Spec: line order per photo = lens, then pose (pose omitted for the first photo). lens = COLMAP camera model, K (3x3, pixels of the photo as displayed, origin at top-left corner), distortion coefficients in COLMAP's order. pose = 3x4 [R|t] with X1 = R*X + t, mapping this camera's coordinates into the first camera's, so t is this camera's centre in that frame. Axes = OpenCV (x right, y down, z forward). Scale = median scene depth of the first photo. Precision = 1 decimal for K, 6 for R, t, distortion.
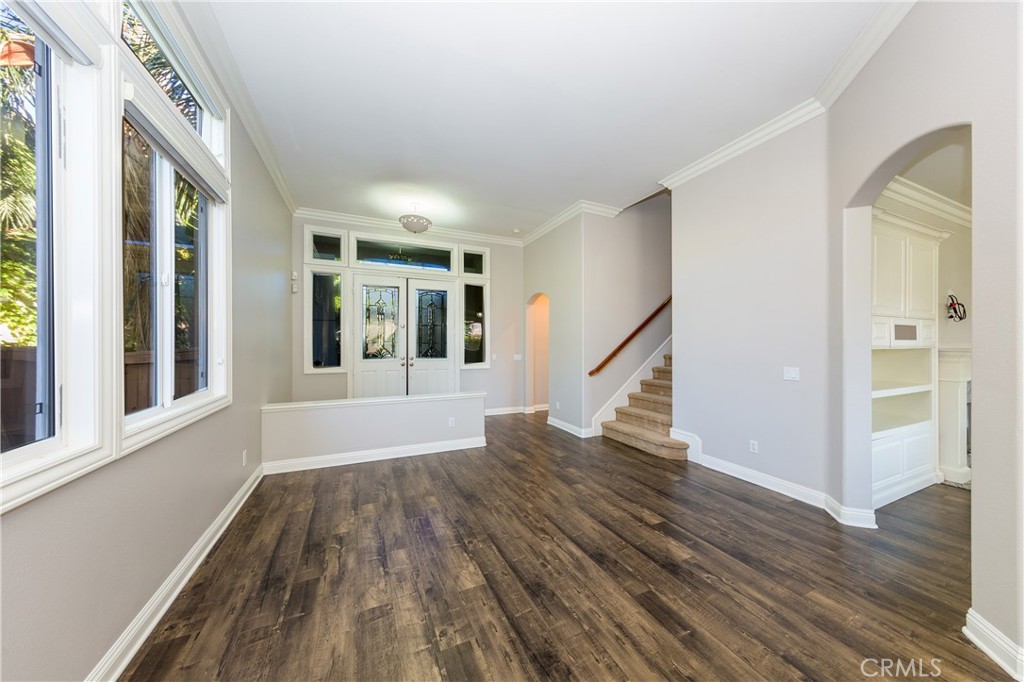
lens RADIAL K [[338.5, 0, 508.8], [0, 338.5, 345.0], [0, 0, 1]] dist [0.007764, -0.000146]
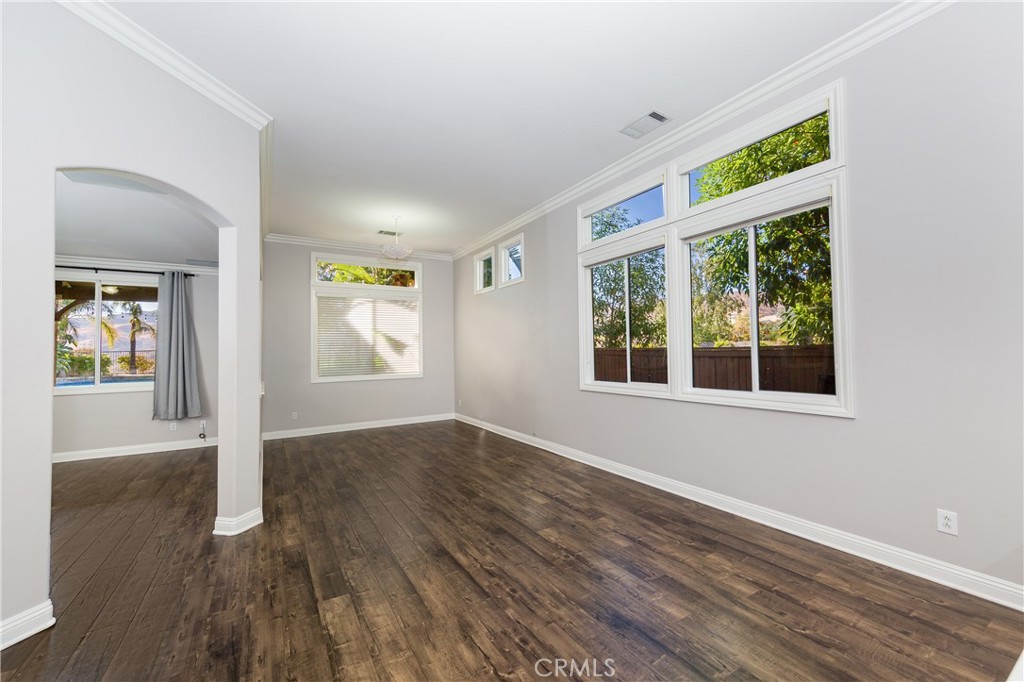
lens RADIAL K [[387.6, 0, 509.9], [0, 387.6, 342.8], [0, 0, 1]] dist [0.015023, 0.000057]
pose [[-0.992465, 0.012495, -0.121886, 0.169780], [0.015342, 0.999630, -0.022448, -0.007348], [0.121560, -0.024148, -0.992290, 2.022683]]
